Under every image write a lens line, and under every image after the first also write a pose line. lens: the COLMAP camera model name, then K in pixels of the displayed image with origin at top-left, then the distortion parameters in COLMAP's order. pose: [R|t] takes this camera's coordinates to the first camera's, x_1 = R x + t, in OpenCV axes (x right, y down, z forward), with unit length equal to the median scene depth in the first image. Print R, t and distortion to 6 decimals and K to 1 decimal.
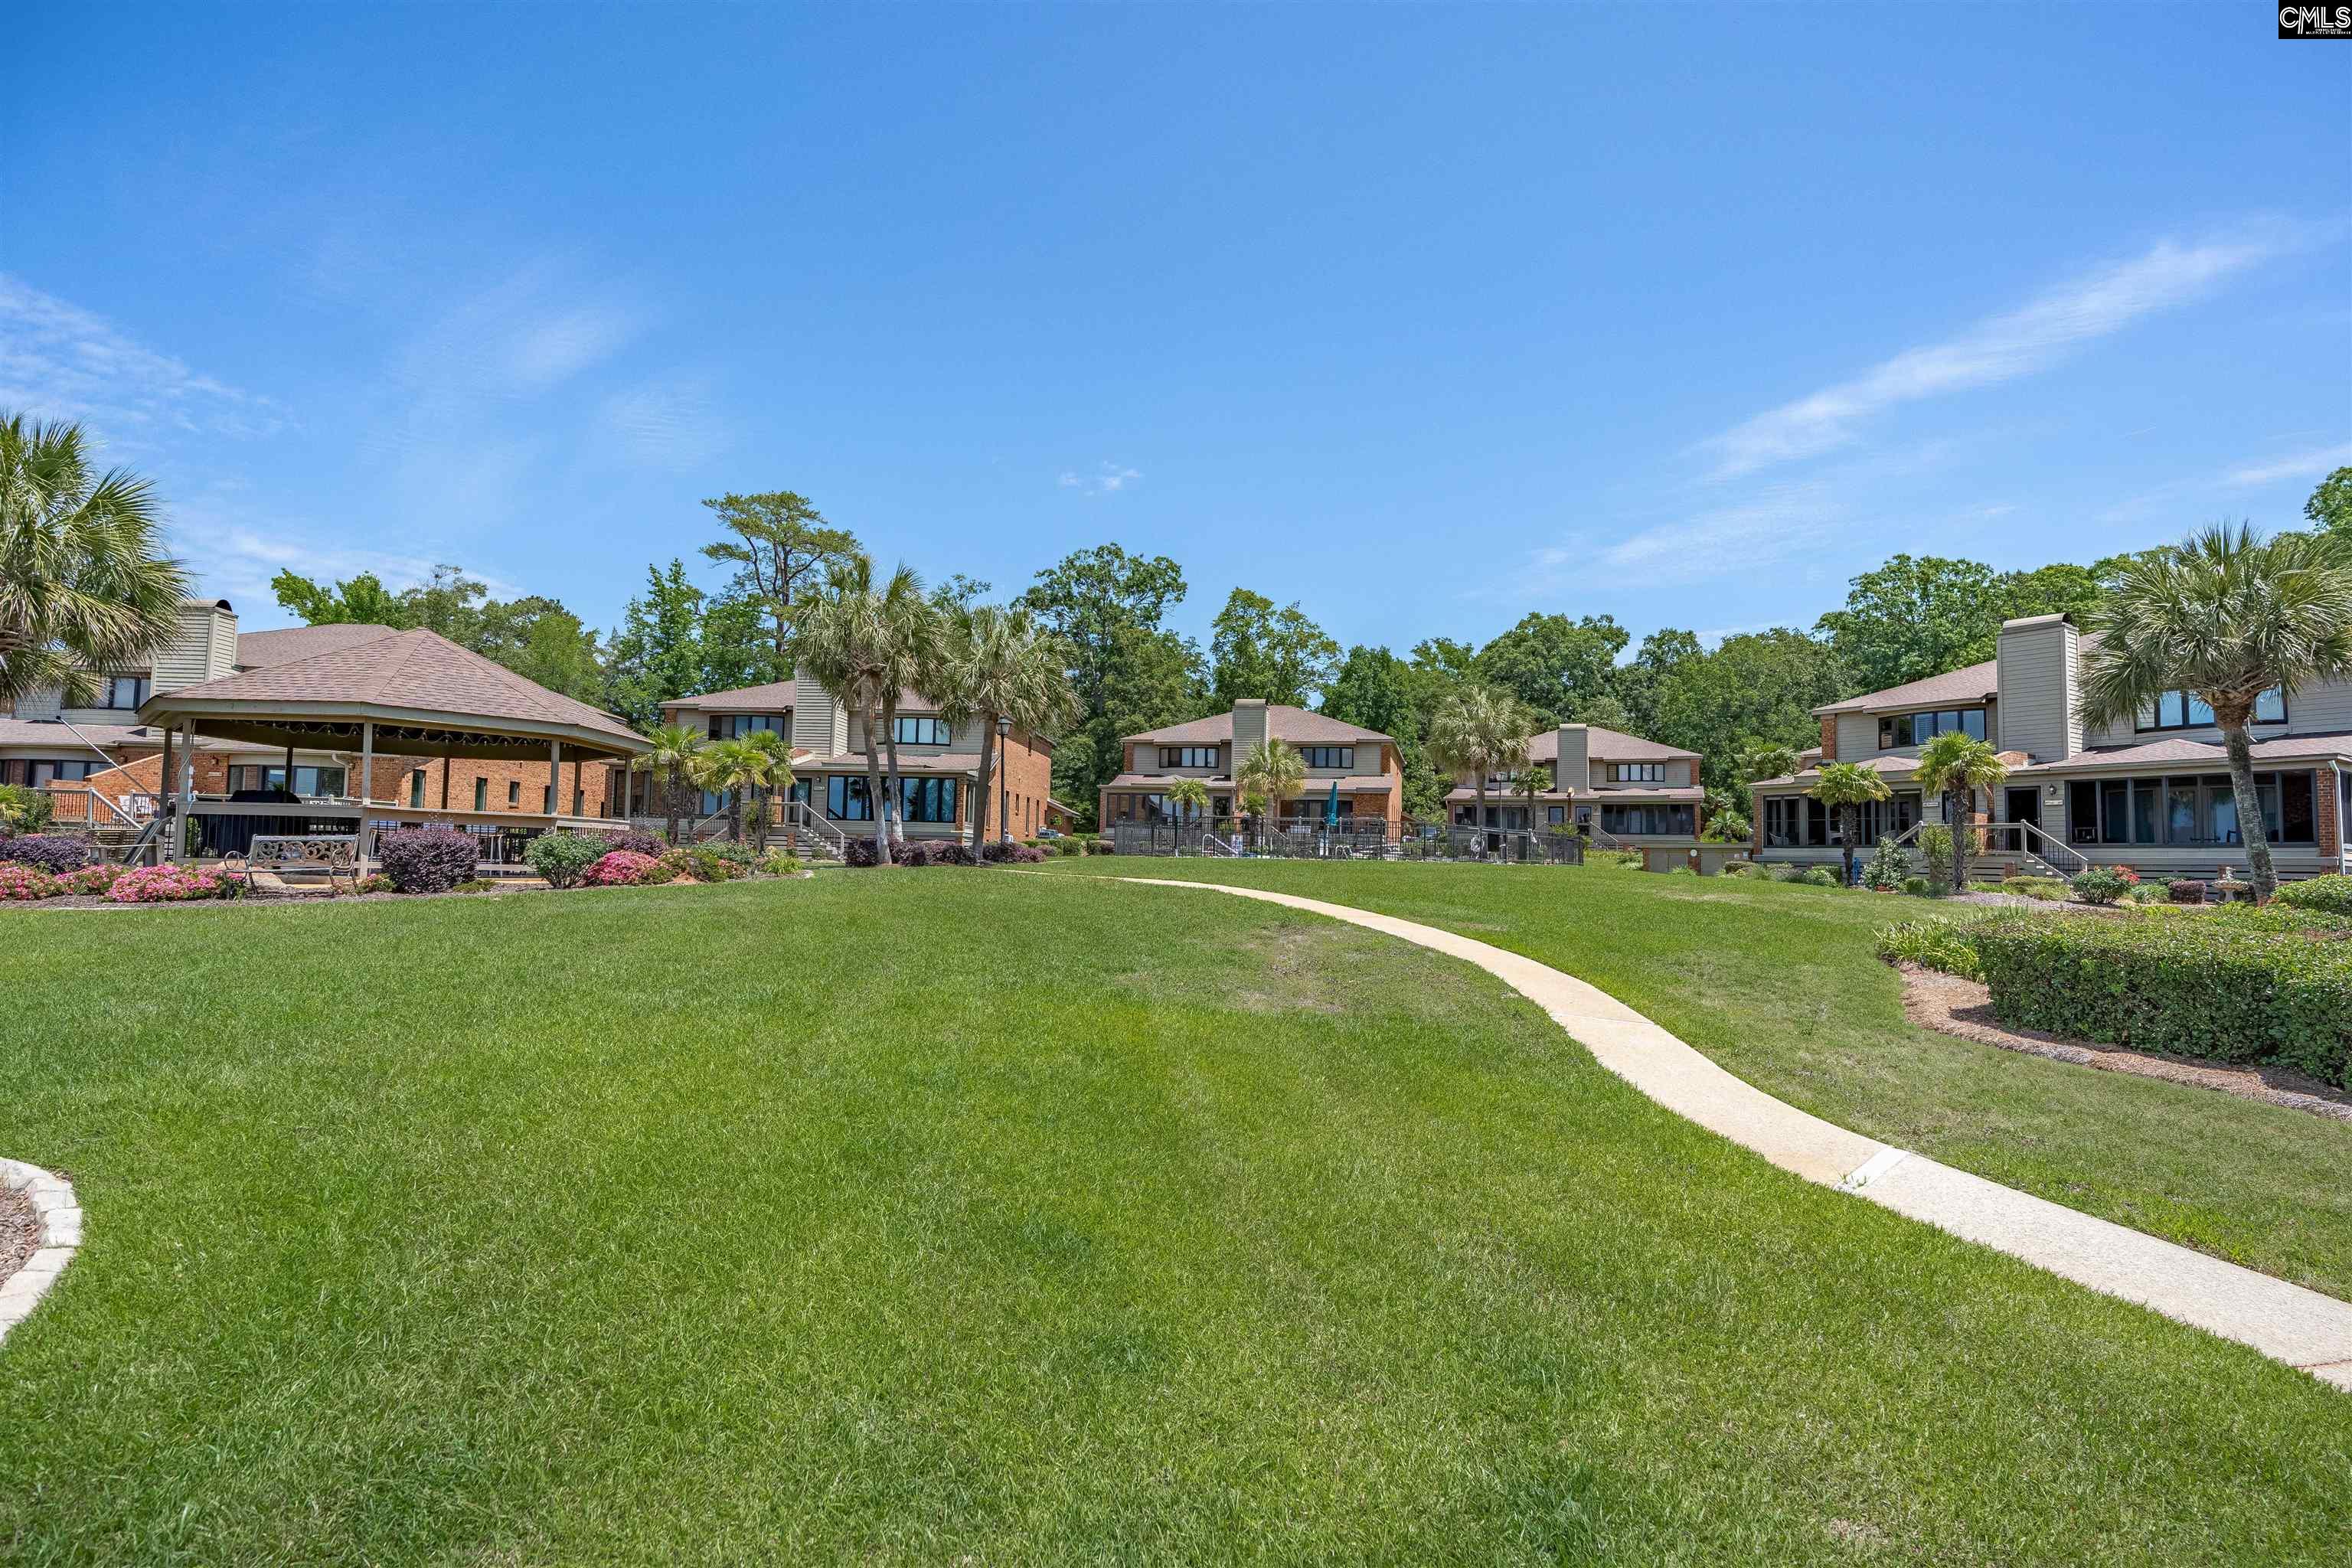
lens RADIAL K [[1128.9, 0, 1185.5], [0, 1128.9, 792.8], [0, 0, 1]] dist [-0.015510, 0.001098]
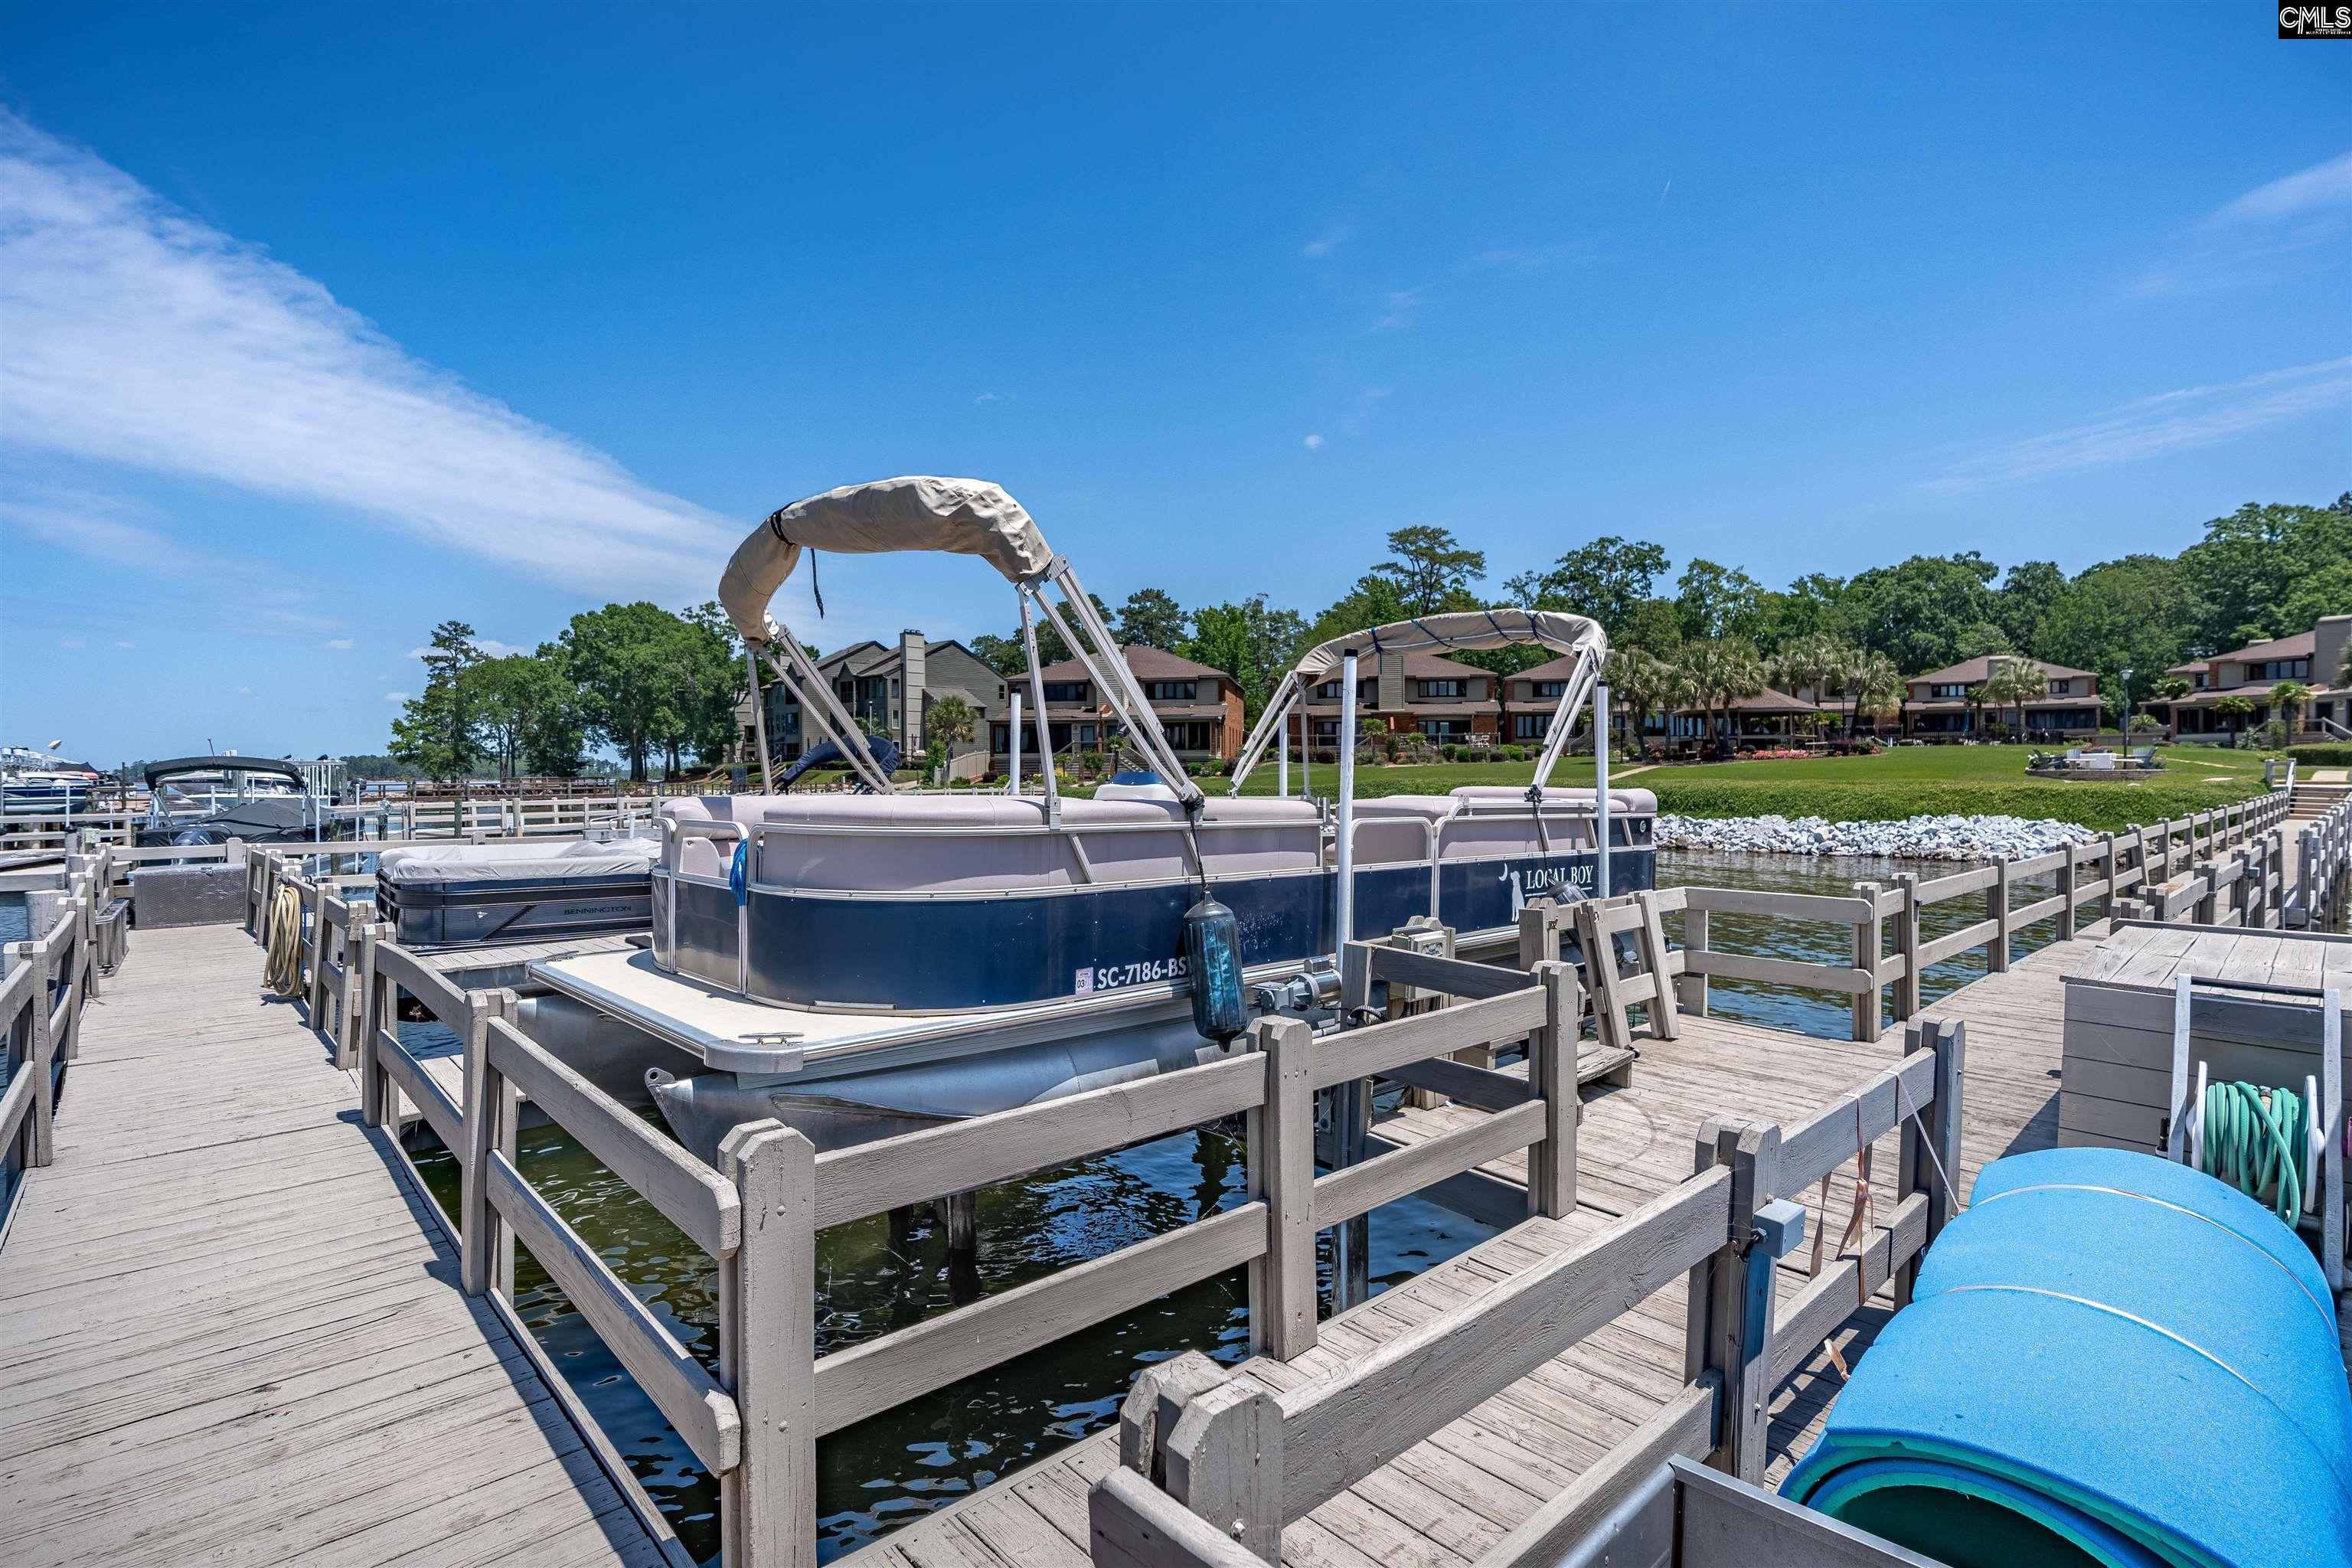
lens RADIAL K [[1128.9, 0, 1185.5], [0, 1128.9, 792.8], [0, 0, 1]] dist [-0.015510, 0.001098]
pose [[0.982518, -0.025805, -0.184373, -0.421729], [0.040024, 0.996468, 0.073820, -0.031817], [0.181817, -0.079909, 0.980080, -0.626924]]
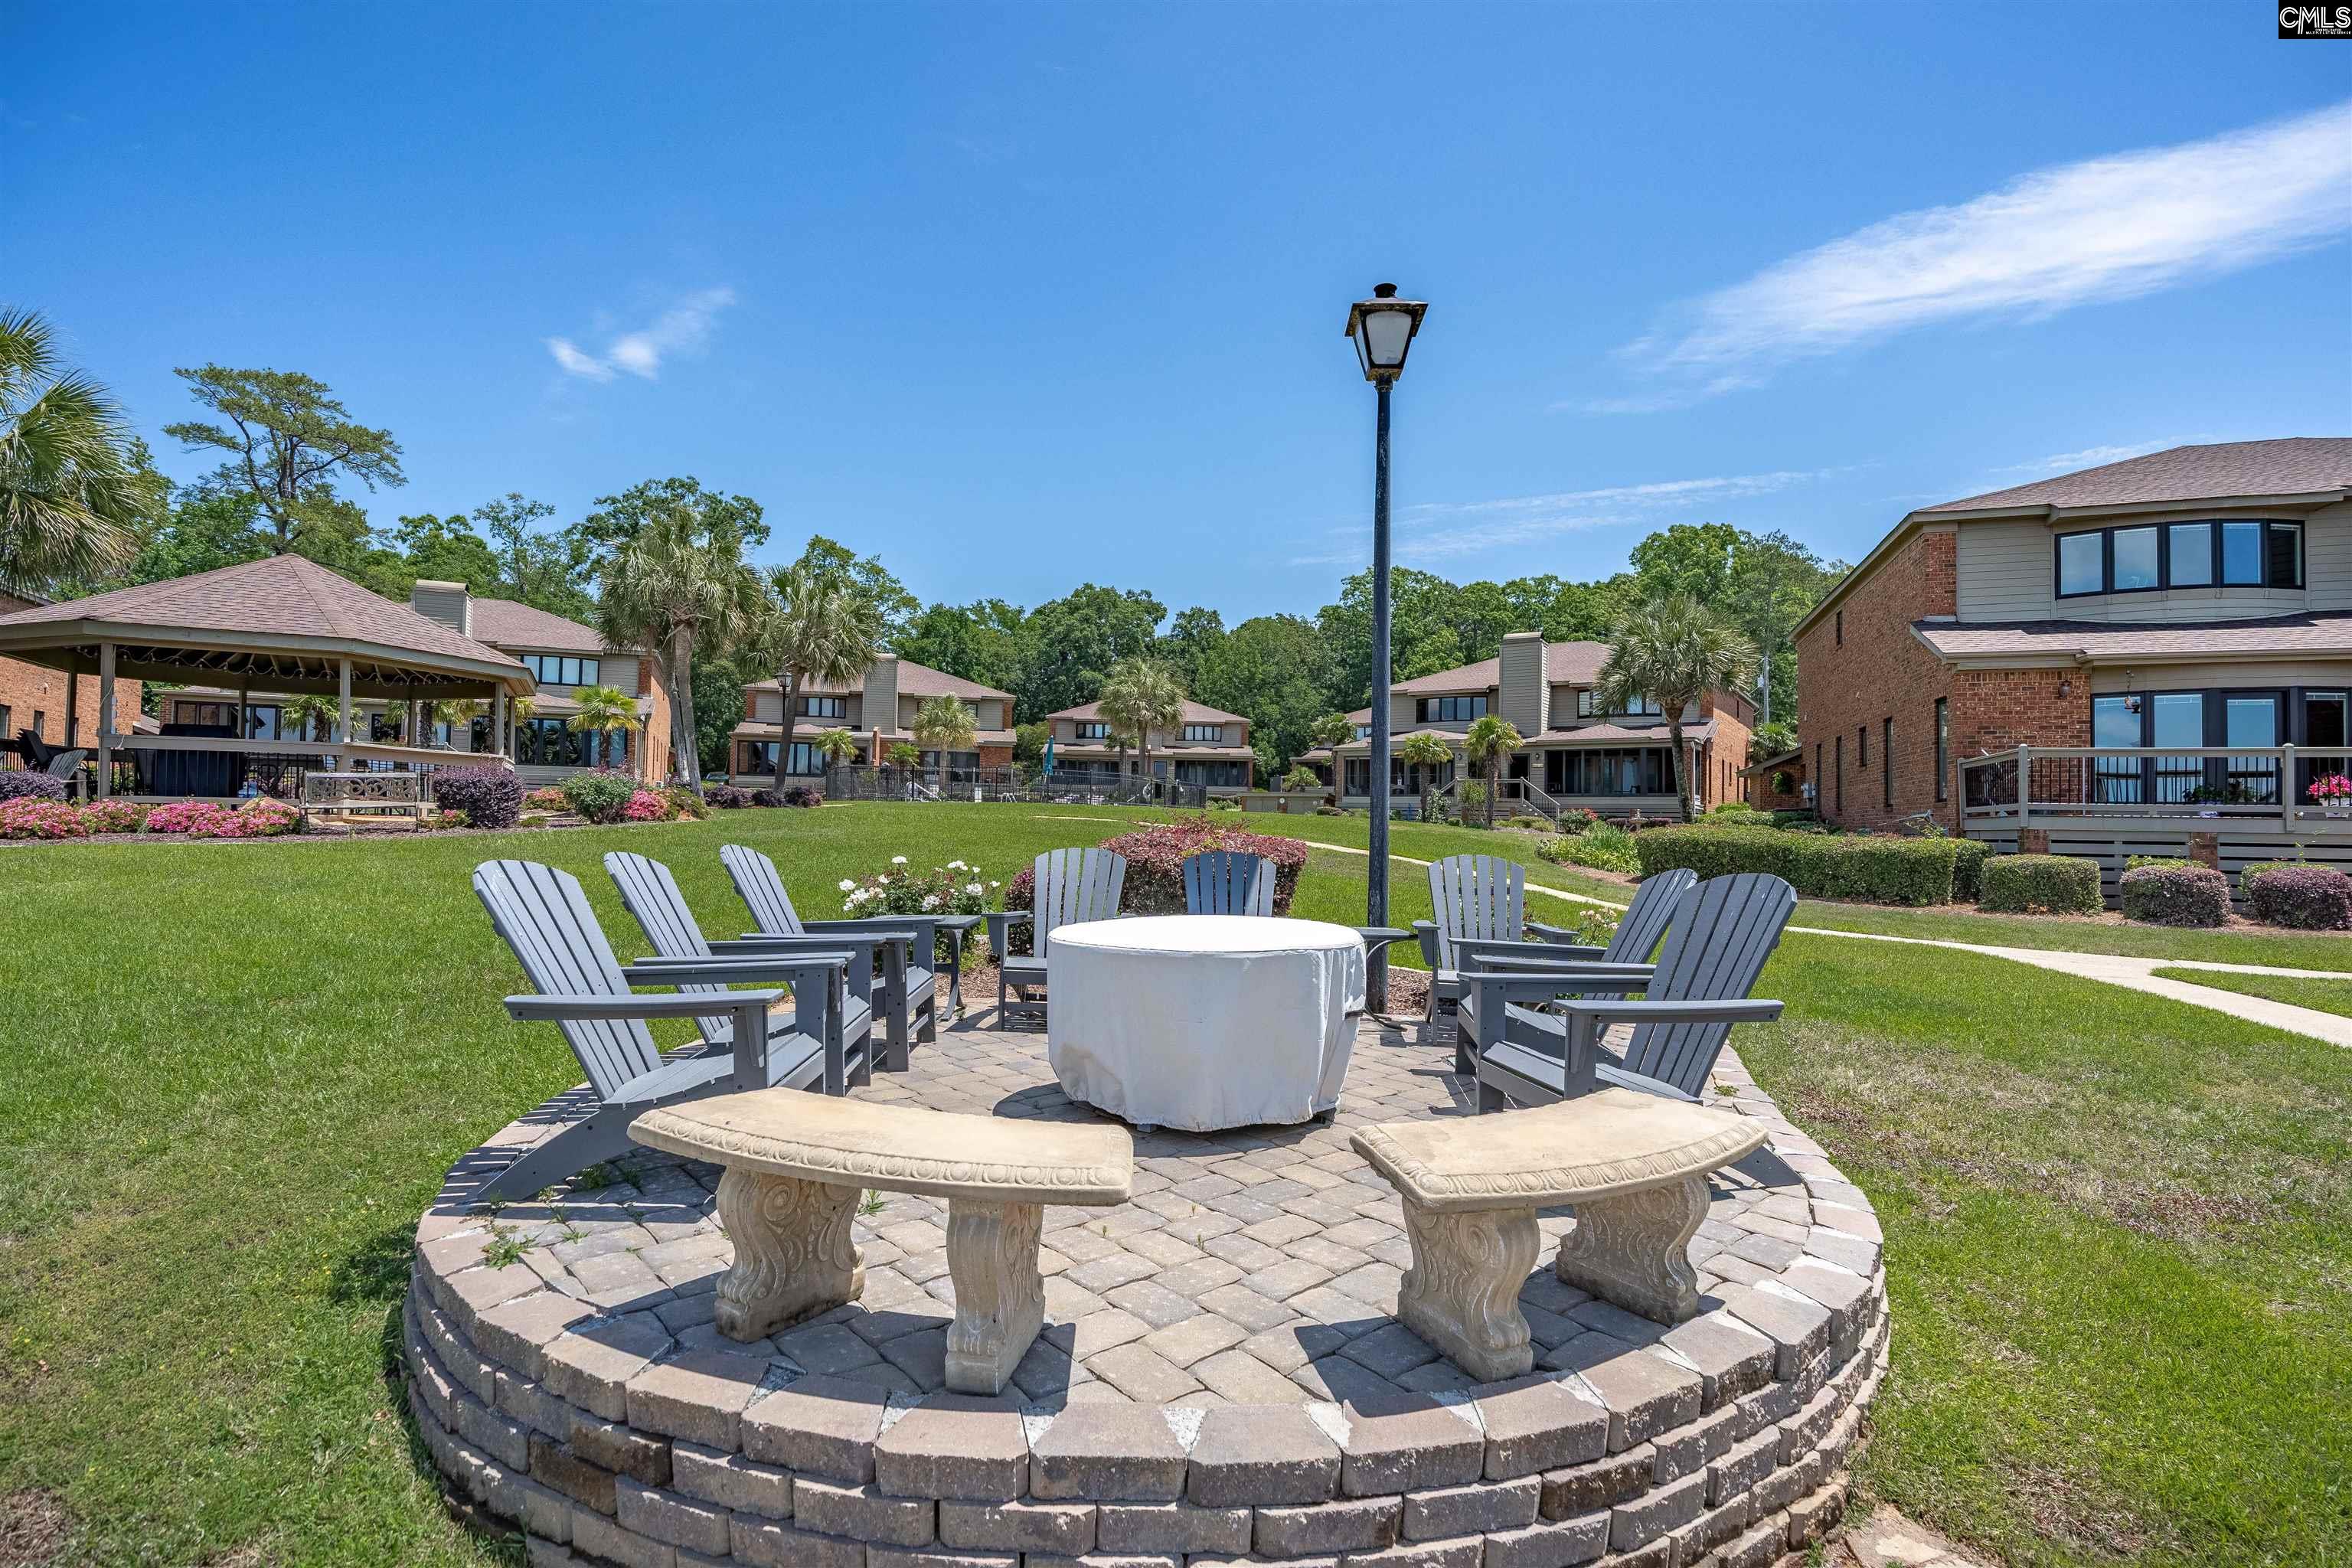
lens RADIAL K [[1112.0, 0, 1181.1], [0, 1112.0, 791.5], [0, 0, 1]] dist [-0.014432, 0.001015]
pose [[0.906579, 0.005434, 0.422001, -0.098940], [-0.023227, 0.999044, 0.037032, 0.000154], [-0.421396, -0.043374, 0.905839, -0.041310]]
